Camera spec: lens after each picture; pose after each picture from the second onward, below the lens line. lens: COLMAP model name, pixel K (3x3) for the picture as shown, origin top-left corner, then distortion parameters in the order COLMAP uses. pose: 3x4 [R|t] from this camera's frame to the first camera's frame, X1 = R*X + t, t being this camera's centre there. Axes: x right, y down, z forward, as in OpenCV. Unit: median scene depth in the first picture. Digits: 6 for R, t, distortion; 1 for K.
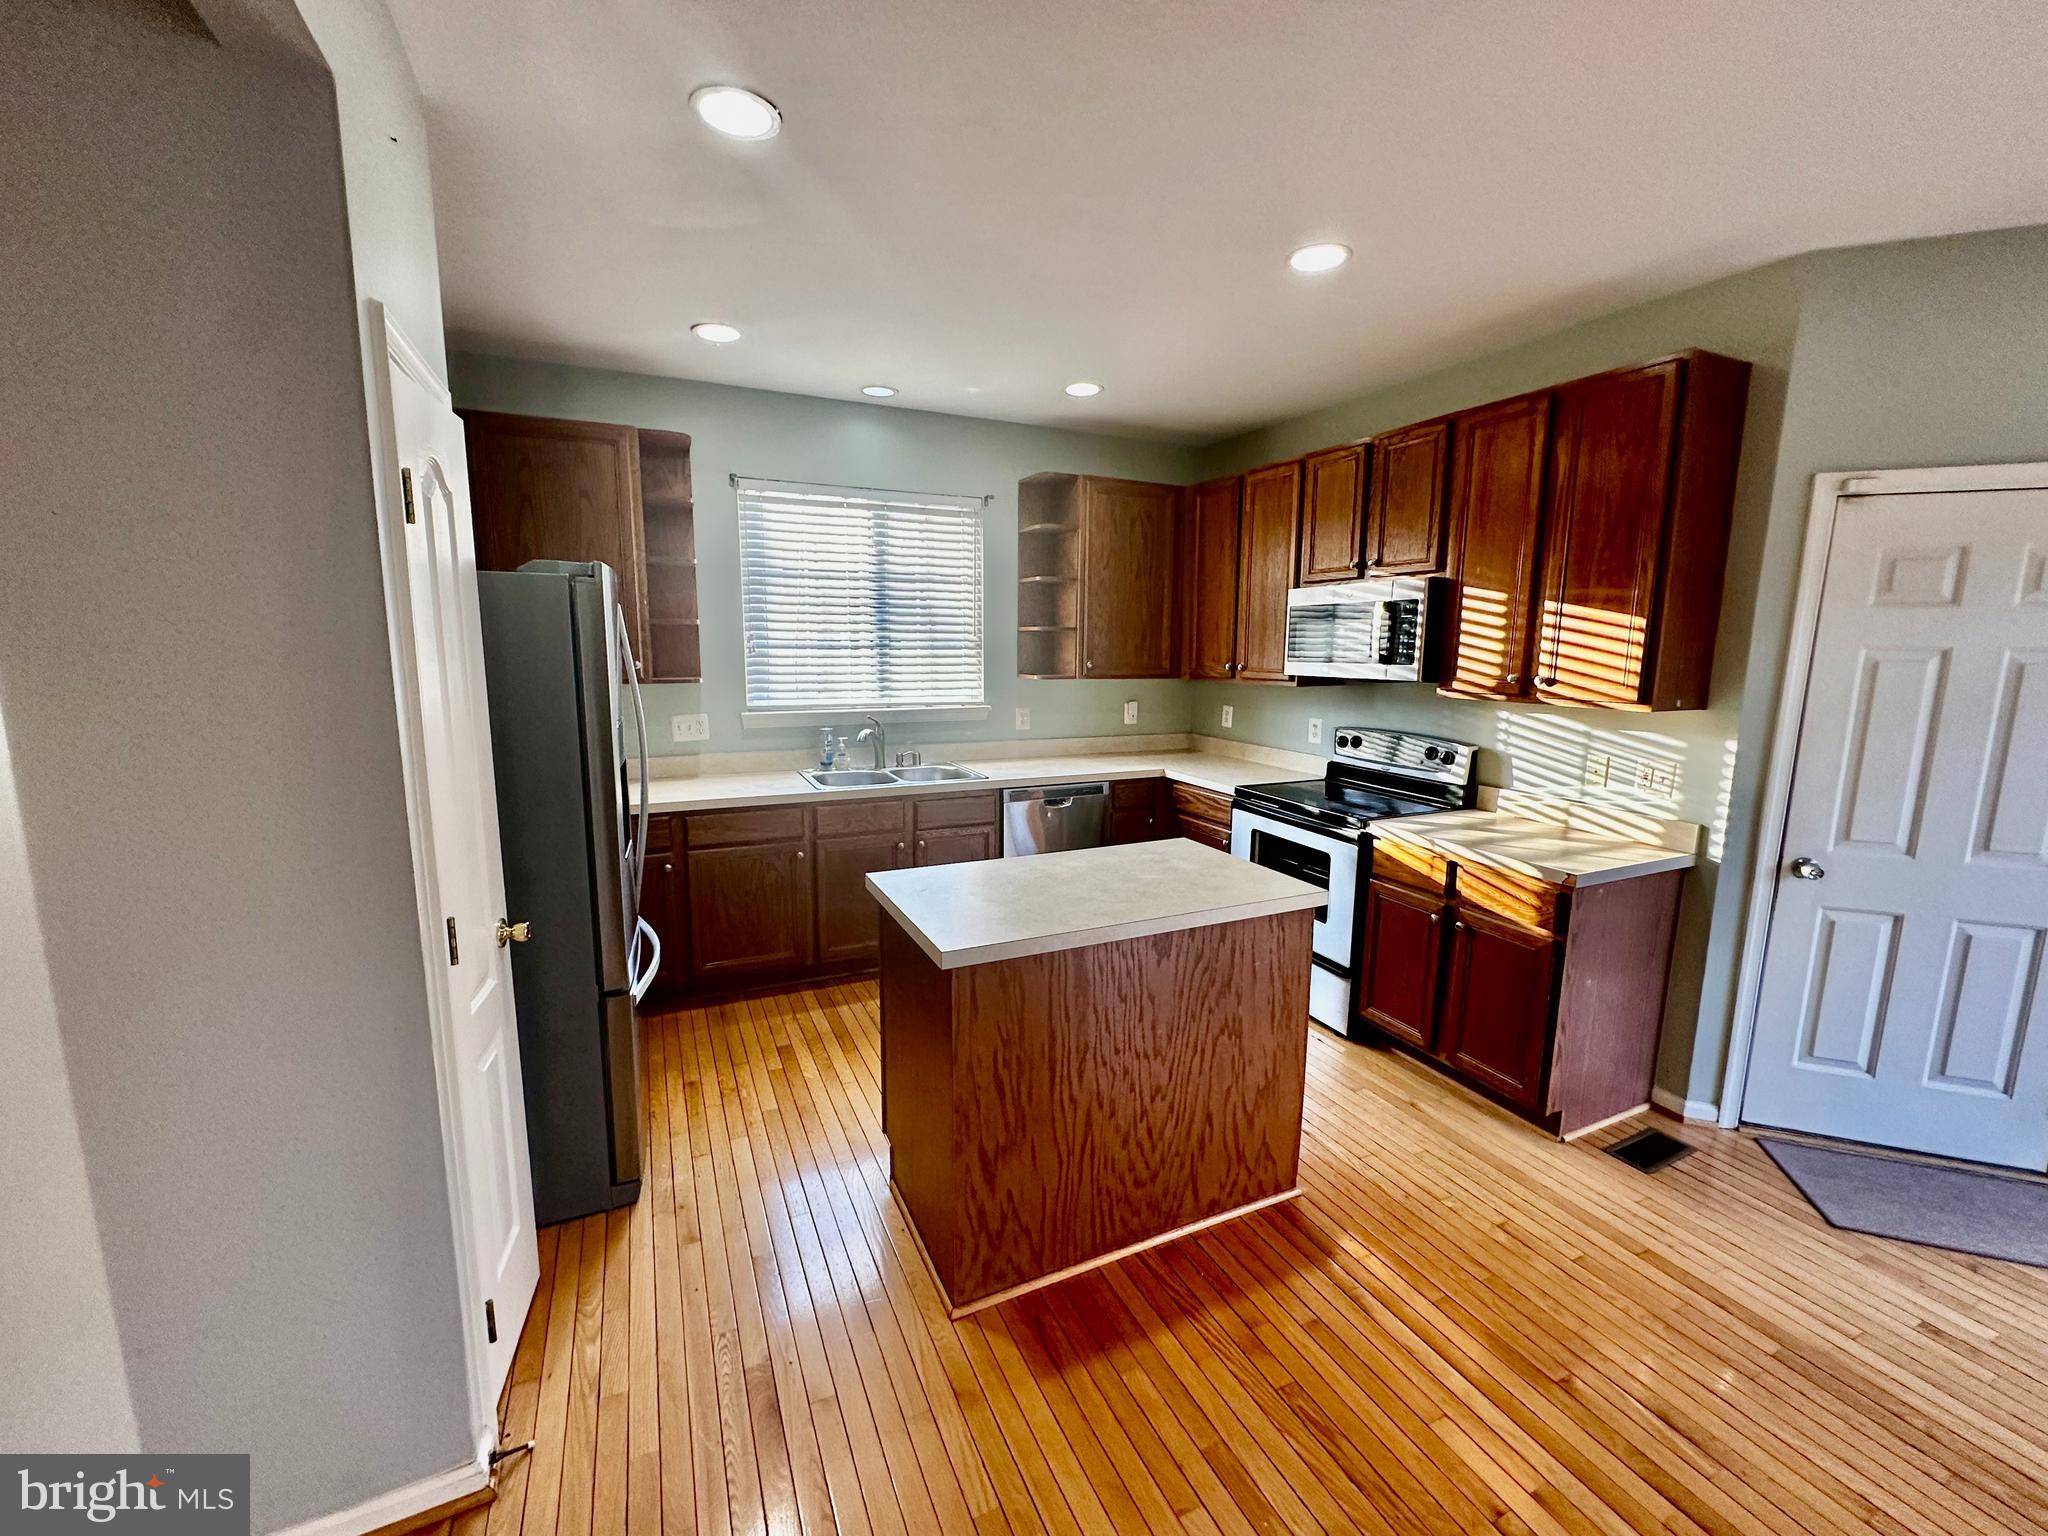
lens RADIAL K [[816.5, 0, 1021.5], [0, 816.5, 766.0], [0, 0, 1]] dist [-0.003044, 0.000470]
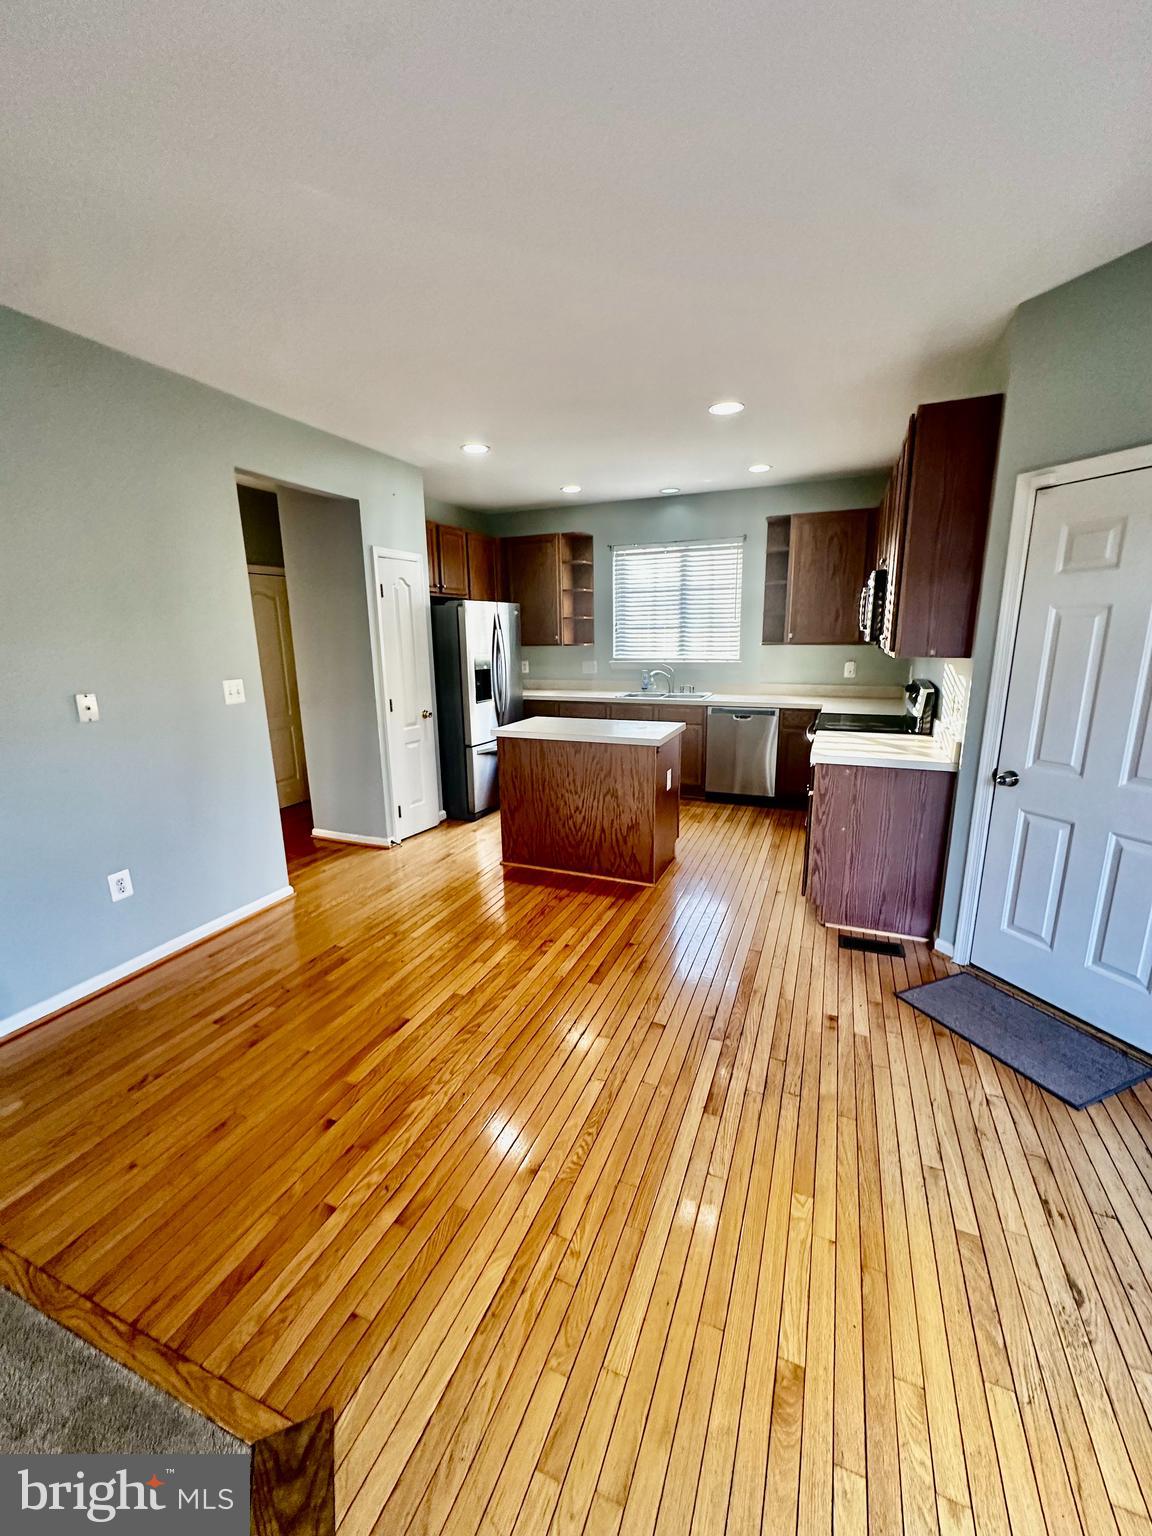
lens RADIAL K [[612.4, 0, 577.7], [0, 612.4, 769.7], [0, 0, 1]] dist [-0.003044, 0.000470]
pose [[0.671594, 0.145006, -0.726591, 1.232752], [-0.091993, 0.989393, 0.112423, 0.065674], [0.735186, -0.008661, 0.677810, -0.192253]]
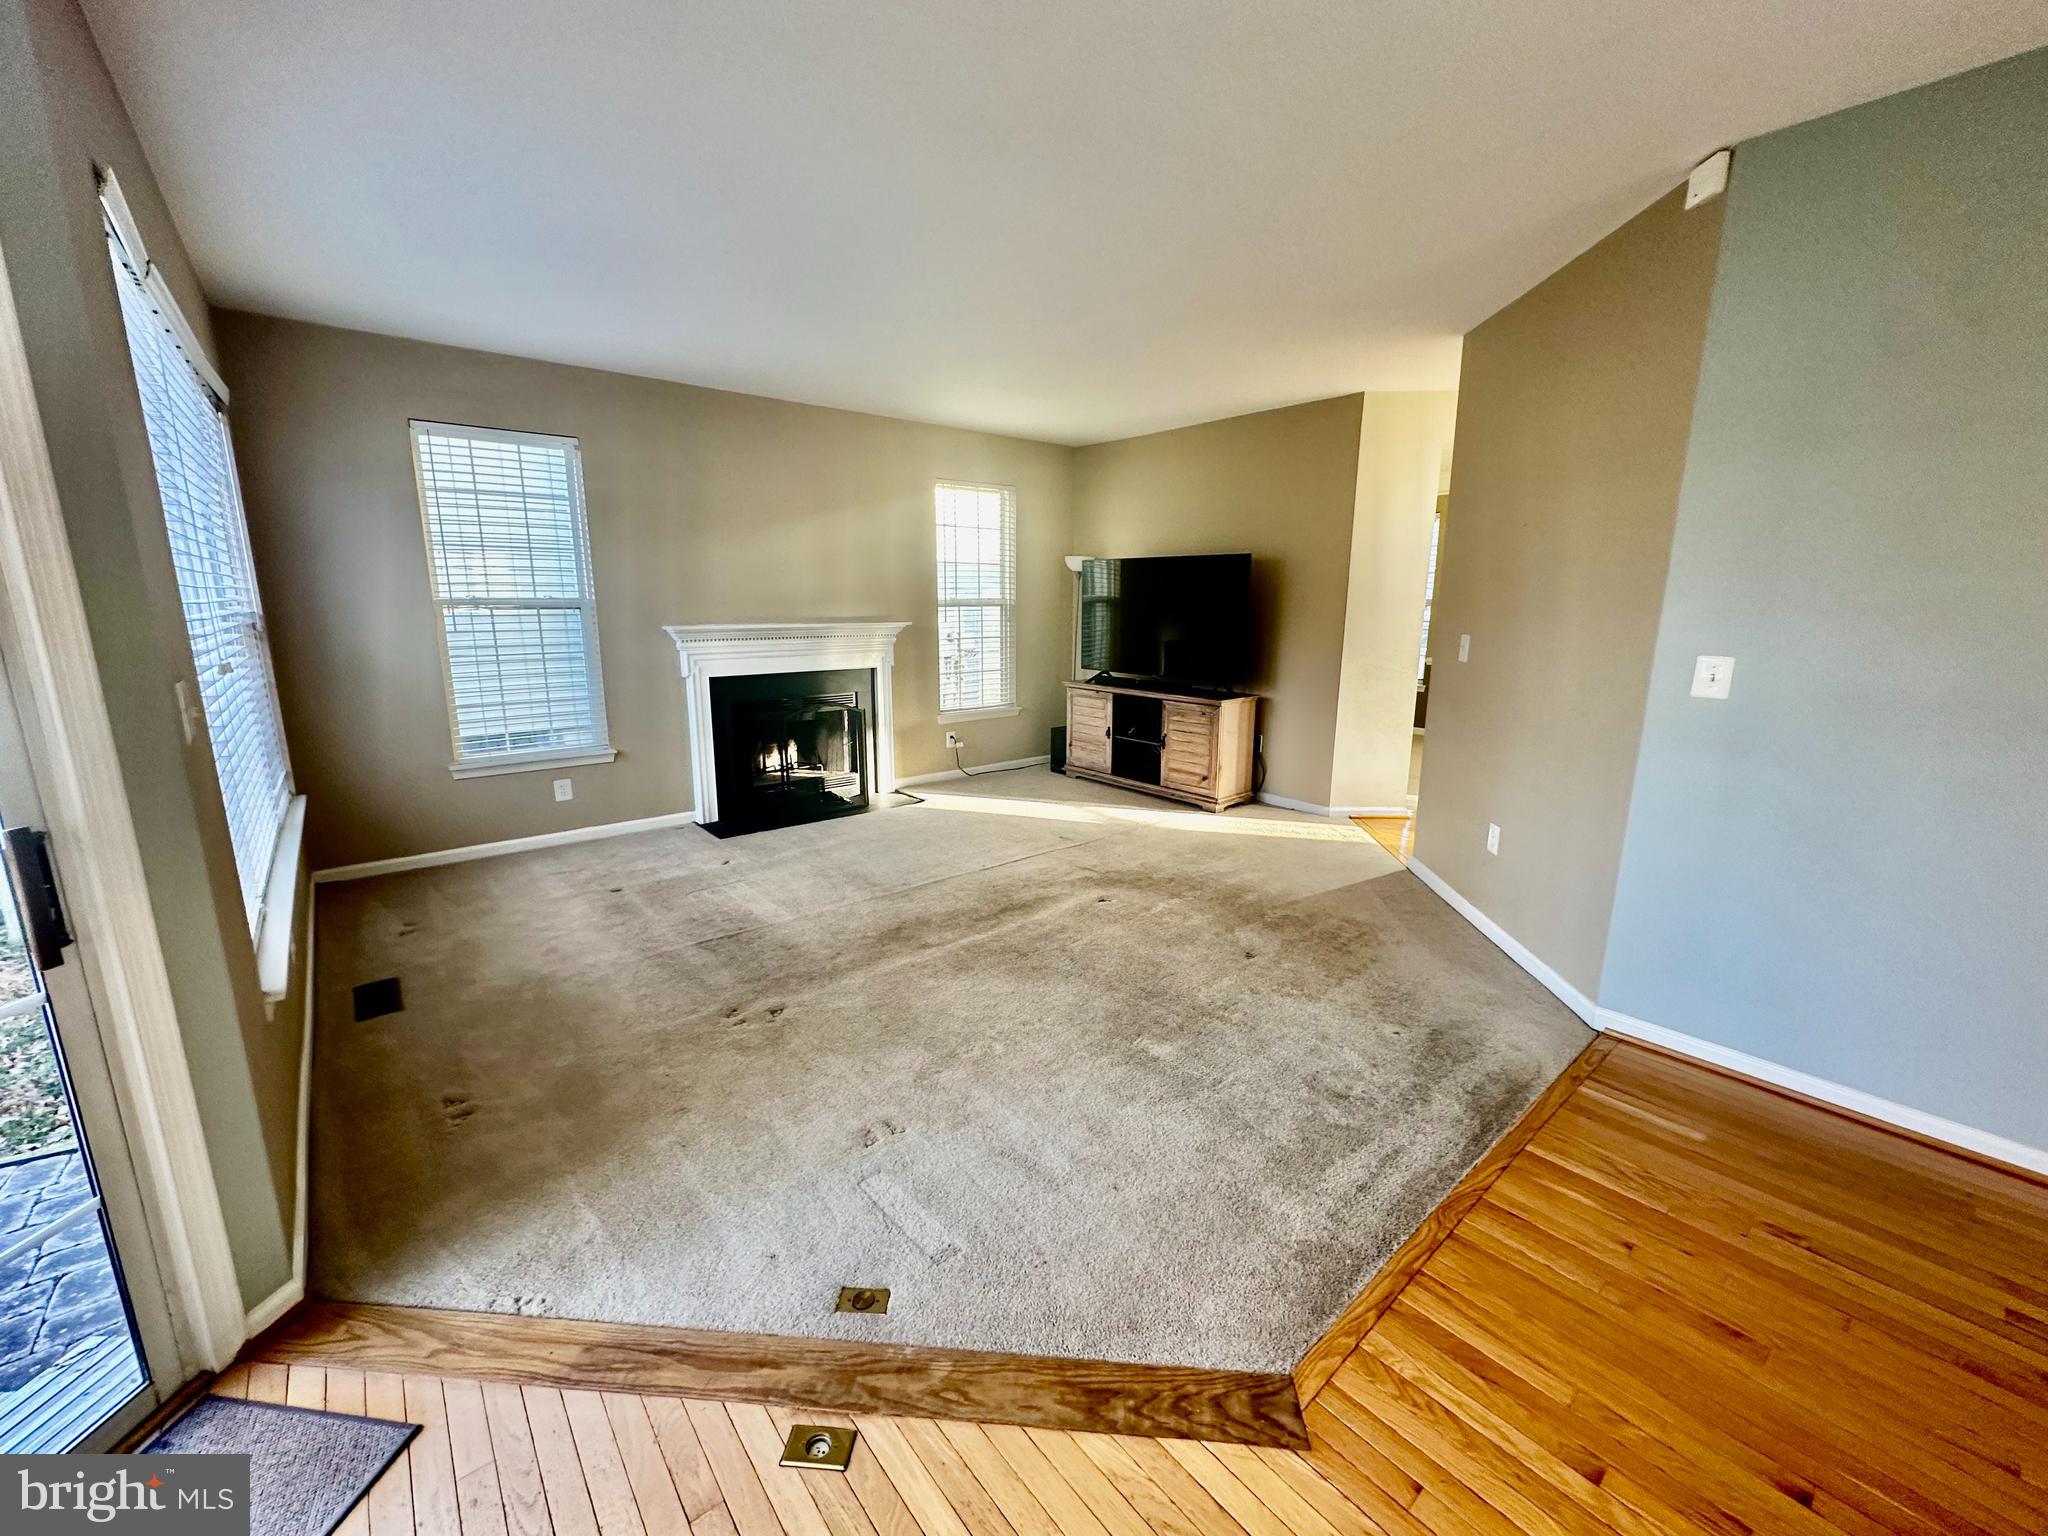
lens RADIAL K [[816.5, 0, 1023.7], [0, 816.5, 766.1], [0, 0, 1]] dist [-0.003044, 0.000470]
pose [[-0.966534, 0.039209, -0.253523, 1.135606], [-0.051643, 0.938282, 0.341994, 0.014125], [0.251286, 0.343641, -0.904857, 0.296721]]
